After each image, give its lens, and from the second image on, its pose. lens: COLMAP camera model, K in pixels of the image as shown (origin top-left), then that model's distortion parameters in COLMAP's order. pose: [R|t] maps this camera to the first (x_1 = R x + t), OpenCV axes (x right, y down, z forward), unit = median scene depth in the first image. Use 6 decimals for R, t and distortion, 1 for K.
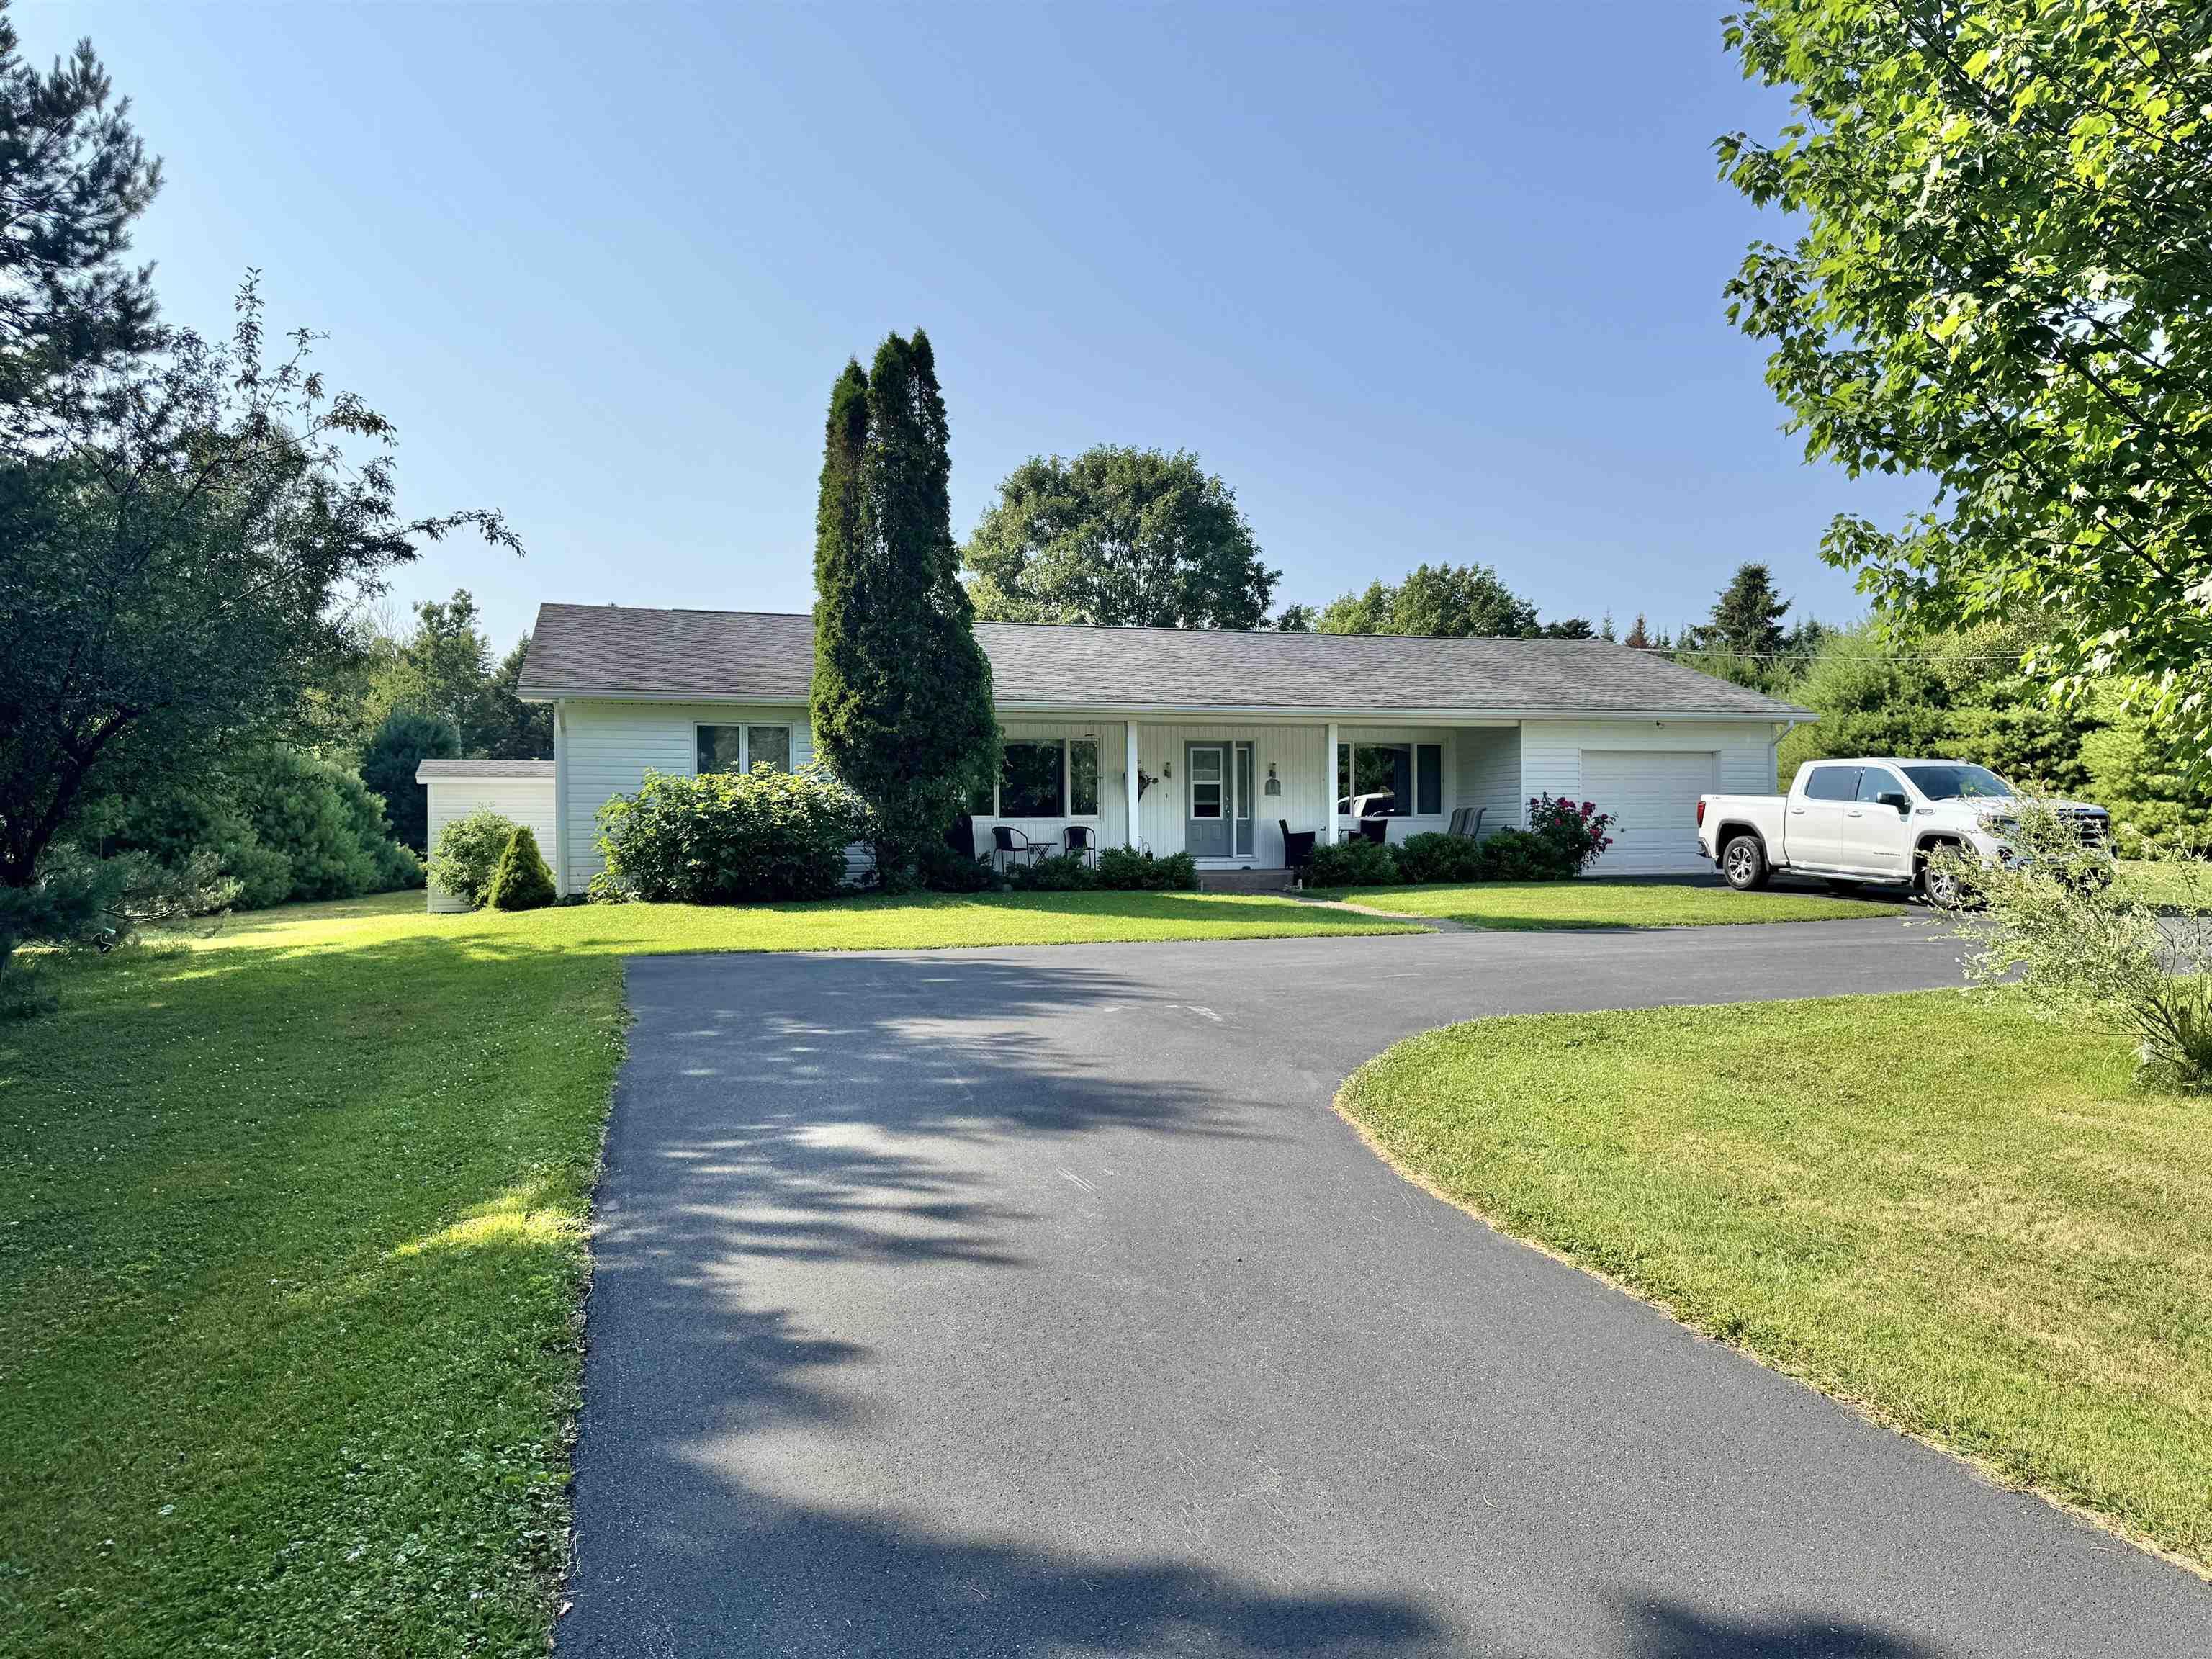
lens RADIAL K [[1563.1, 0, 1101.6], [0, 1563.1, 829.2], [0, 0, 1]] dist [0.026480, -0.058221]
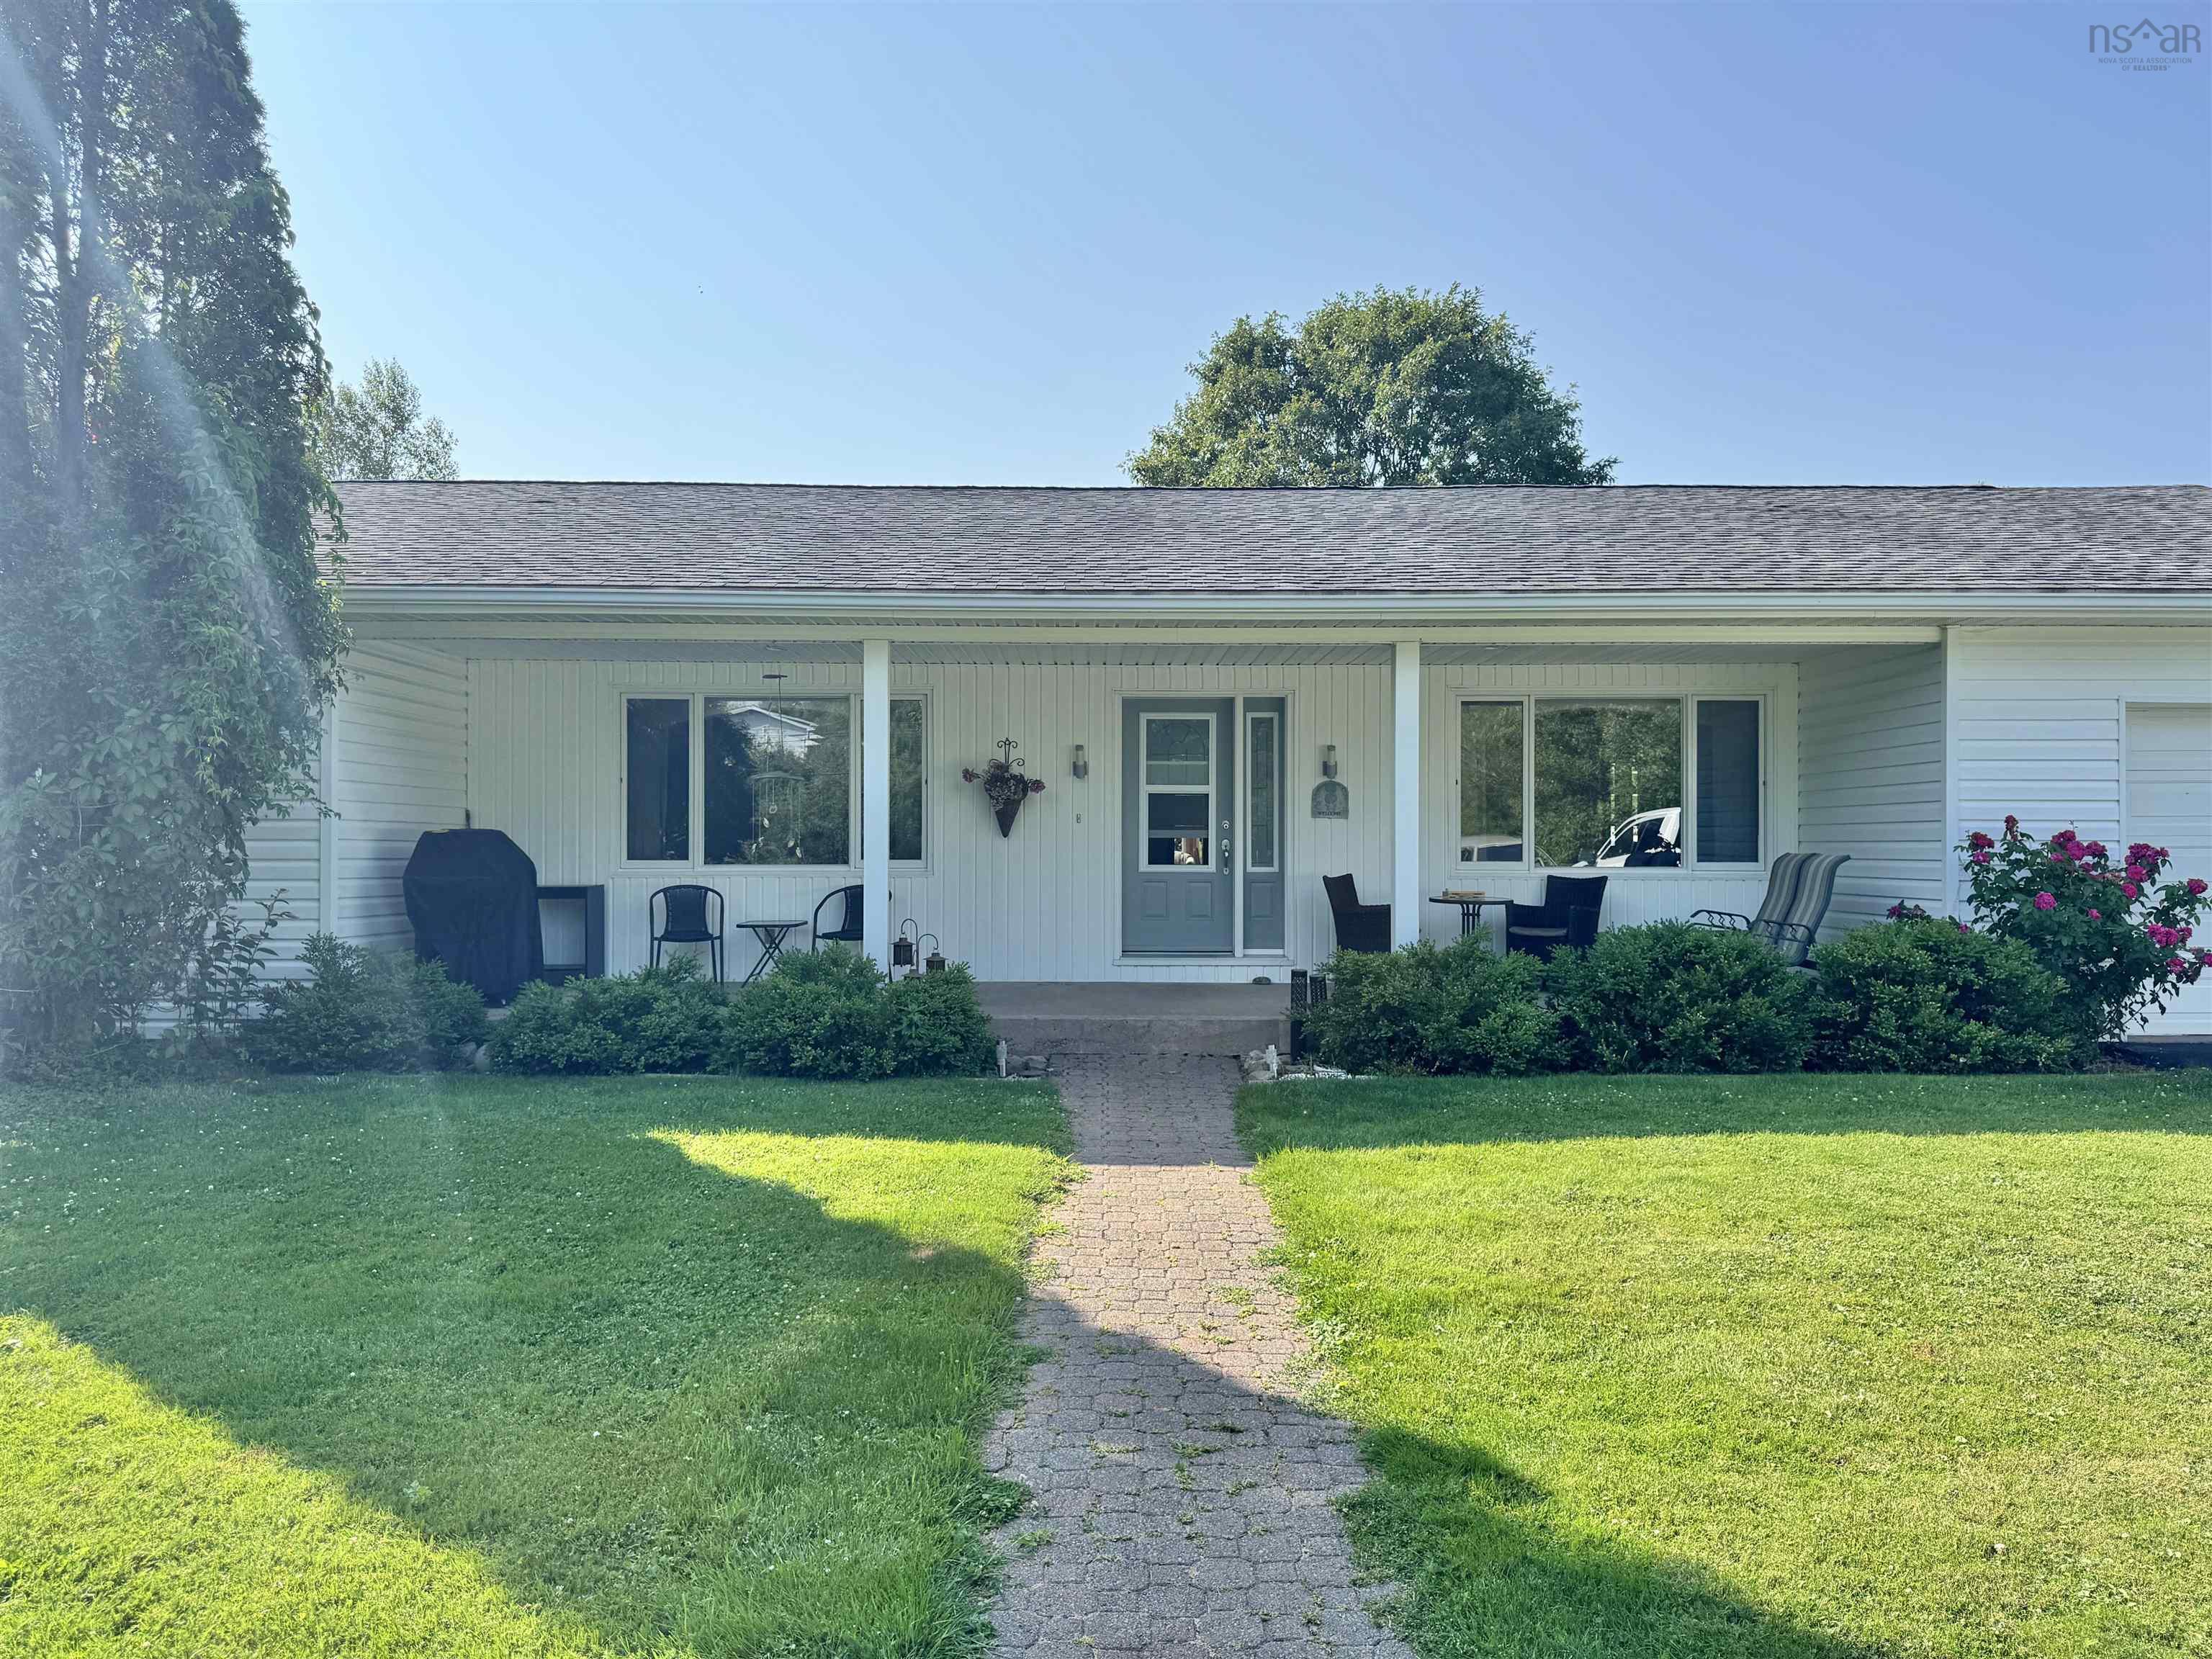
lens RADIAL K [[1563.1, 0, 1099.0], [0, 1563.1, 832.1], [0, 0, 1]] dist [0.026480, -0.058221]
pose [[0.958110, 0.007721, -0.286297, 0.174347], [-0.007230, 0.999970, 0.002772, -0.018598], [0.286310, -0.000586, 0.958137, 0.559063]]
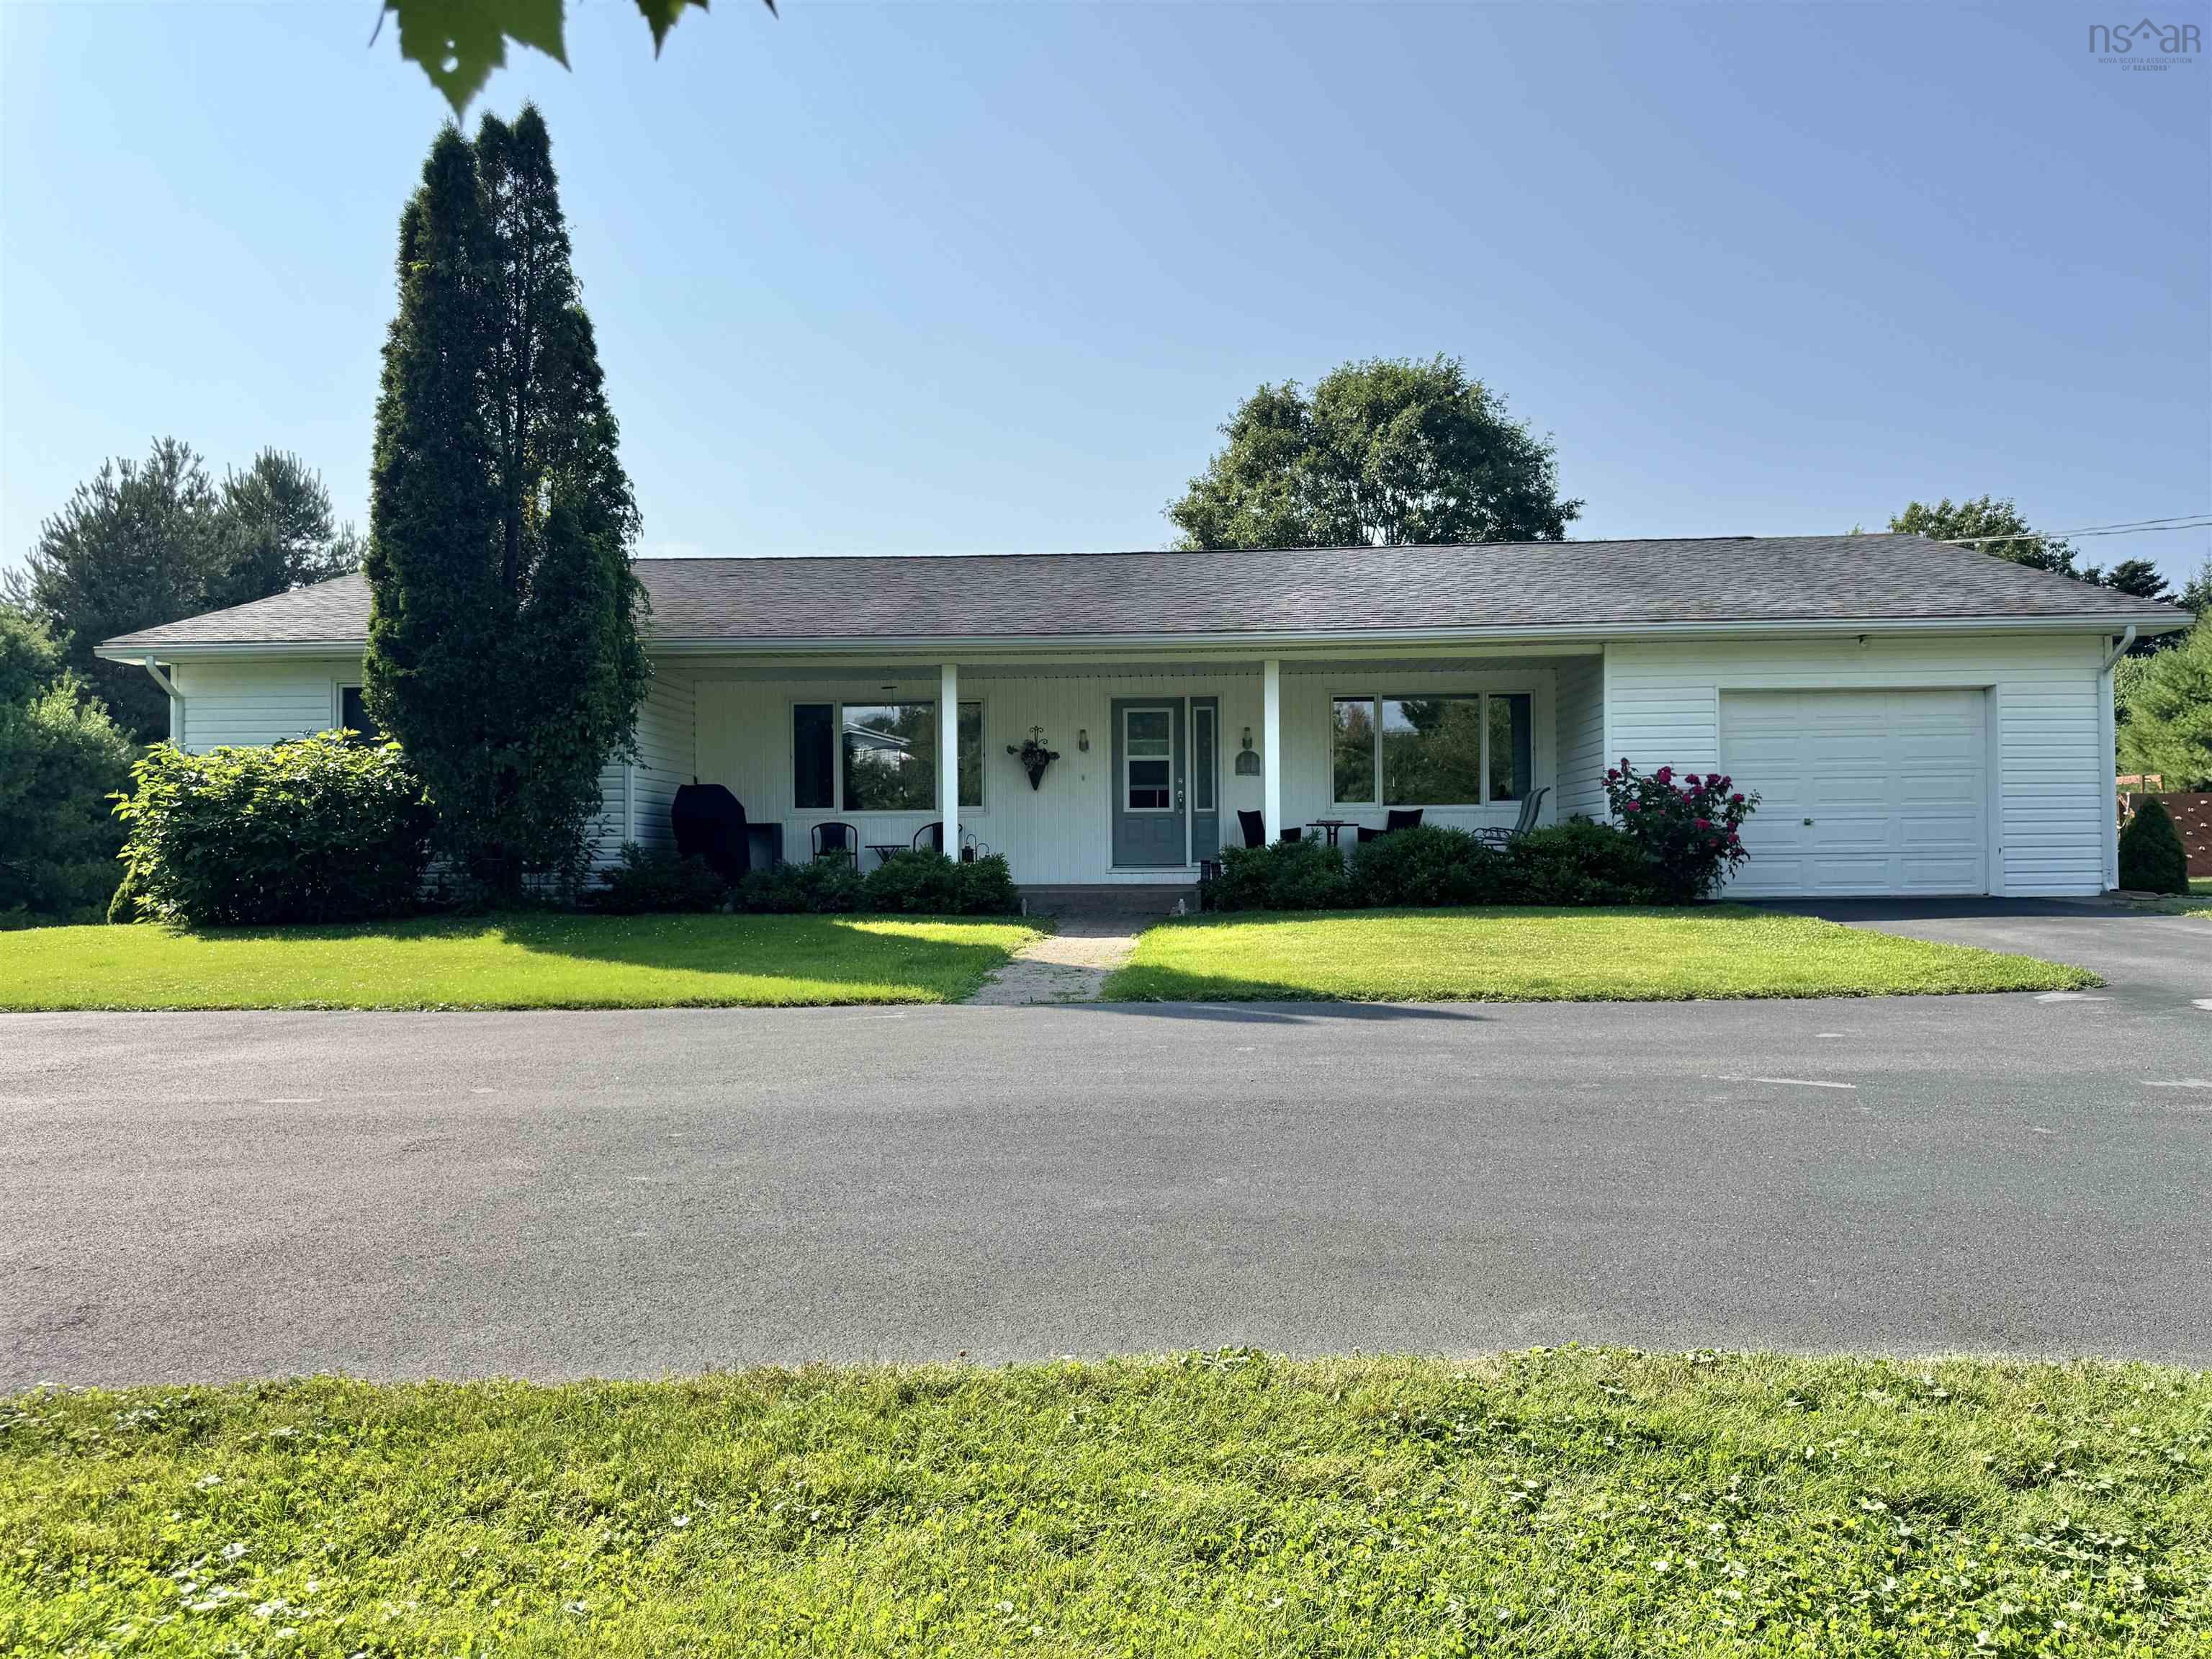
lens RADIAL K [[1563.1, 0, 1091.8], [0, 1563.1, 840.6], [0, 0, 1]] dist [0.026480, -0.058221]
pose [[0.938022, -0.003777, -0.346555, 0.281809], [0.003257, 0.999993, -0.002083, 0.007802], [0.346560, 0.000825, 0.938027, 0.343421]]
